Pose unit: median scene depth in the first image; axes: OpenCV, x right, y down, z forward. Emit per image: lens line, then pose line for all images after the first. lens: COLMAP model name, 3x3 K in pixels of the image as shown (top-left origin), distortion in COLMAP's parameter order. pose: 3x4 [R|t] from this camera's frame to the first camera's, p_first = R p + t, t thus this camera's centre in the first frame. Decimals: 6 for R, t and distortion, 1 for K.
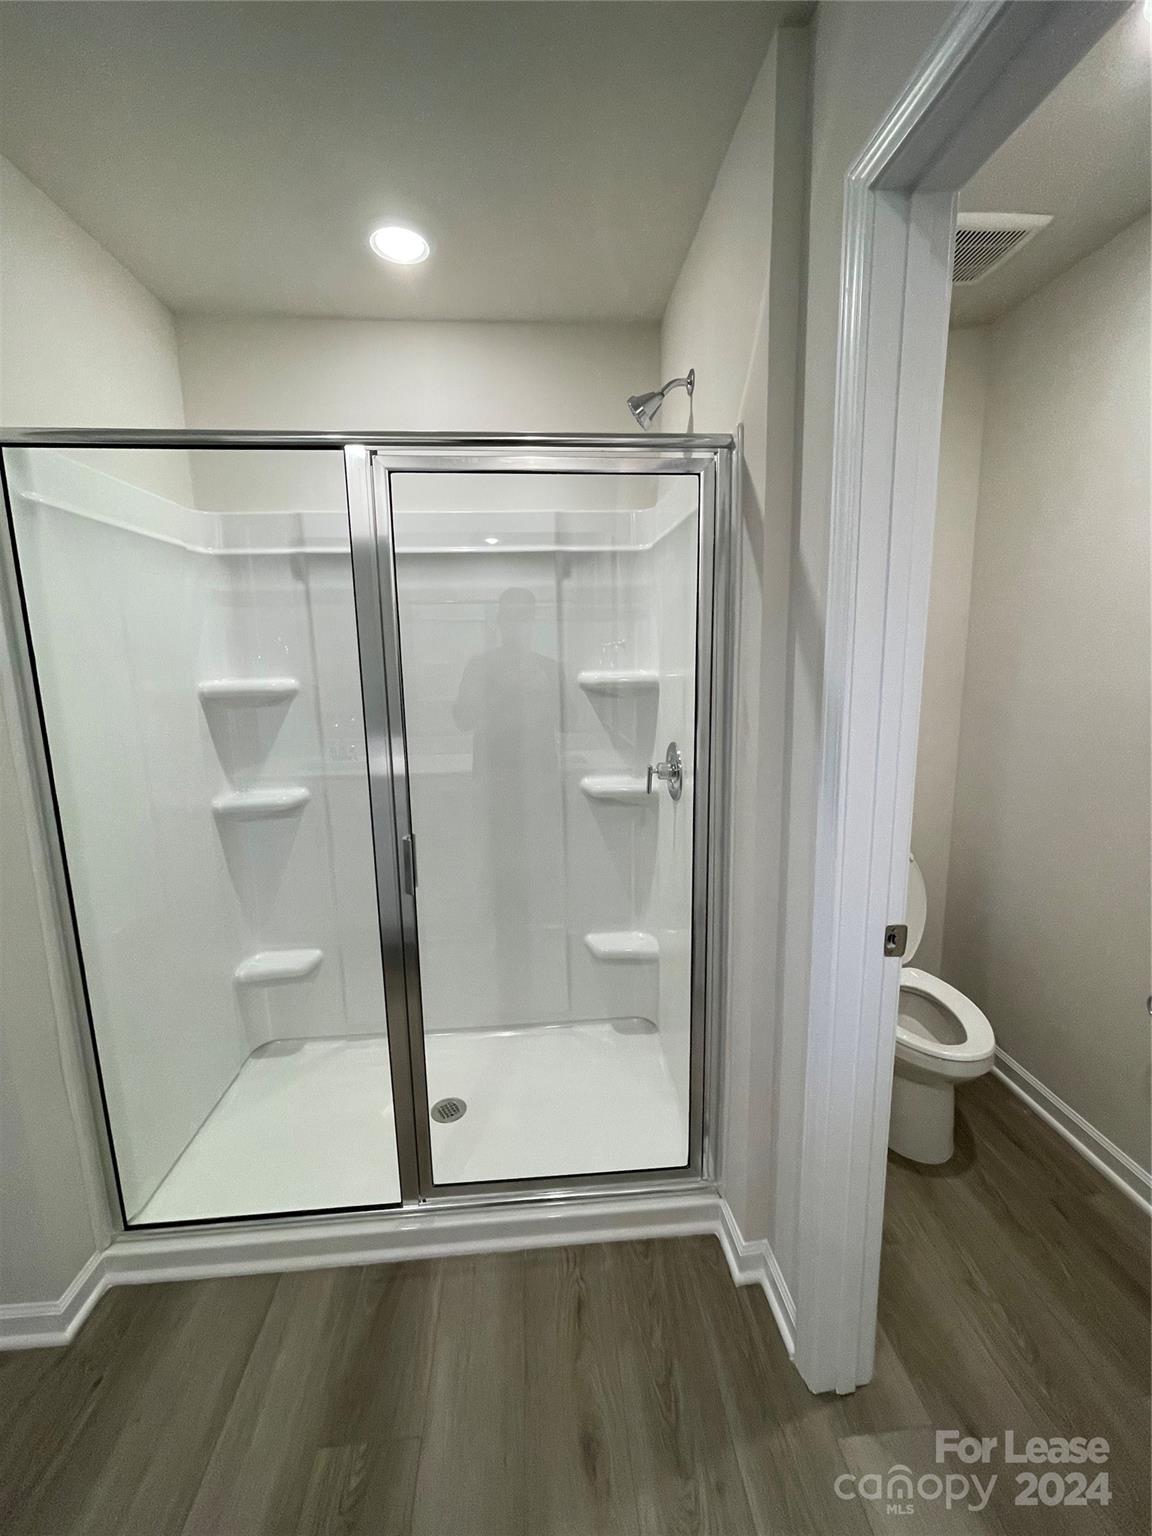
lens RADIAL K [[614.1, 0, 567.7], [0, 614.1, 758.2], [0, 0, 1]] dist [-0.004134, -0.000081]
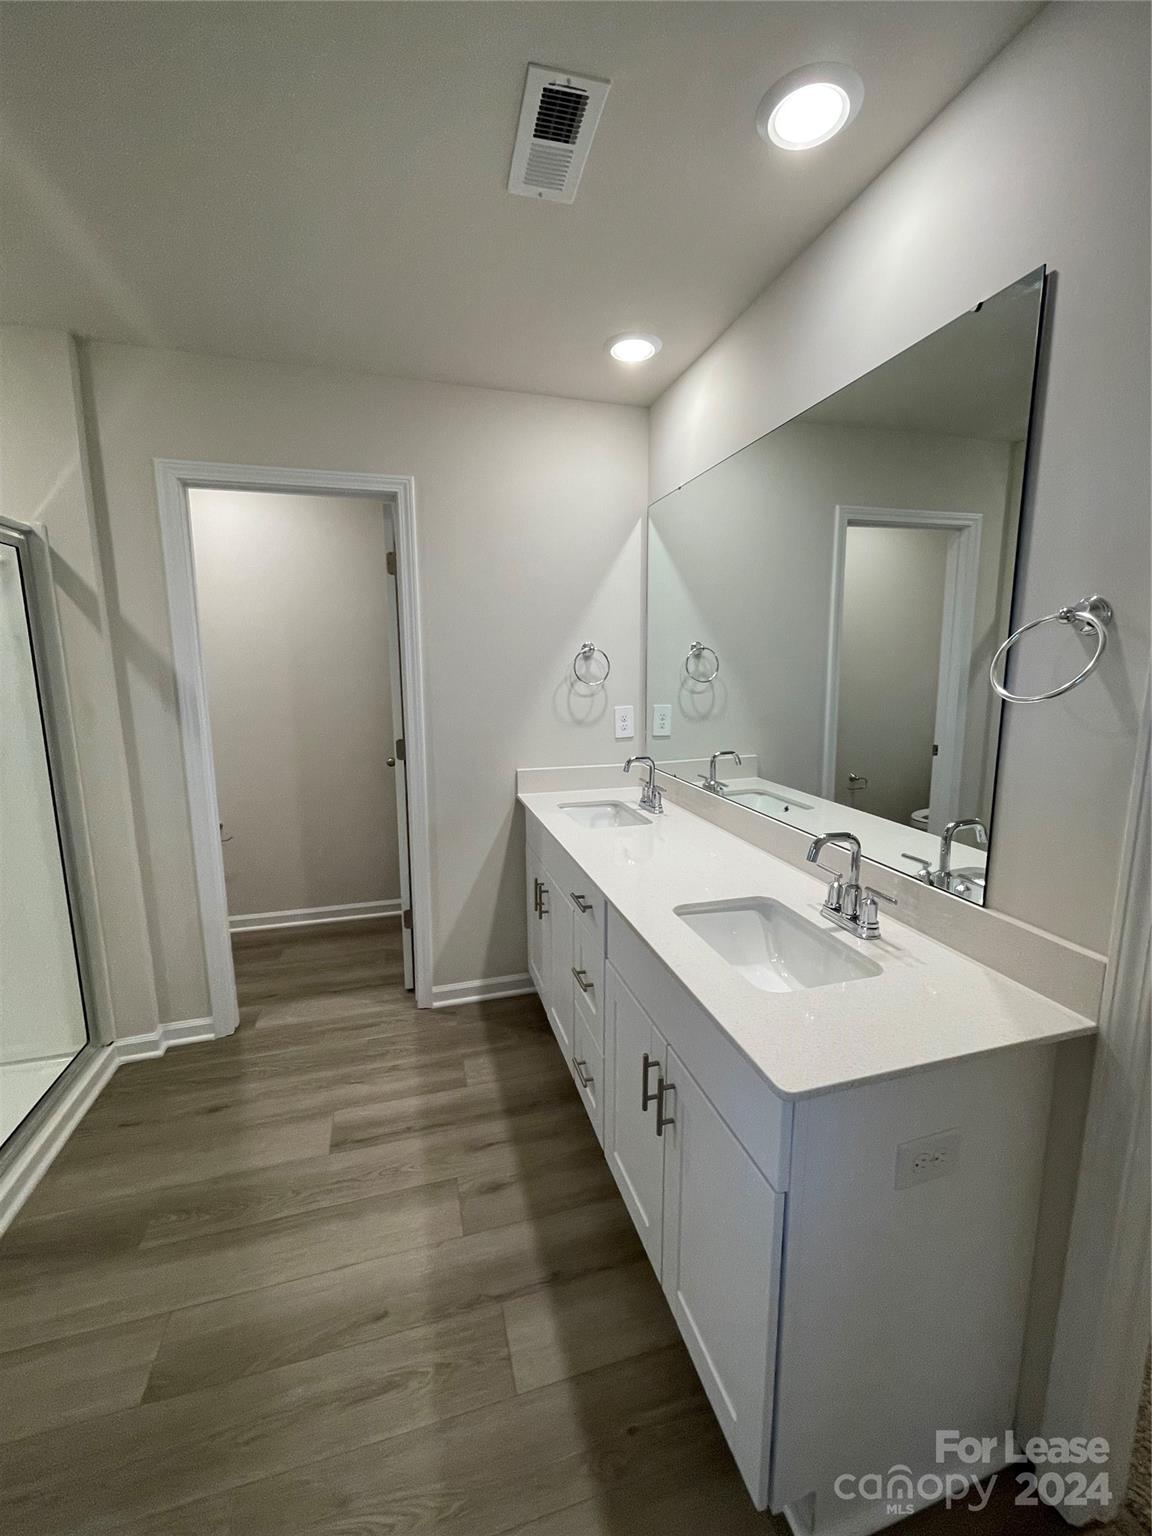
lens RADIAL K [[614.1, 0, 567.7], [0, 614.1, 758.2], [0, 0, 1]] dist [-0.004134, -0.000081]
pose [[-0.186625, -0.128319, 0.974015, -0.318904], [0.167442, 0.972773, 0.160238, 0.001666], [-0.968057, 0.192996, -0.160058, 0.013990]]
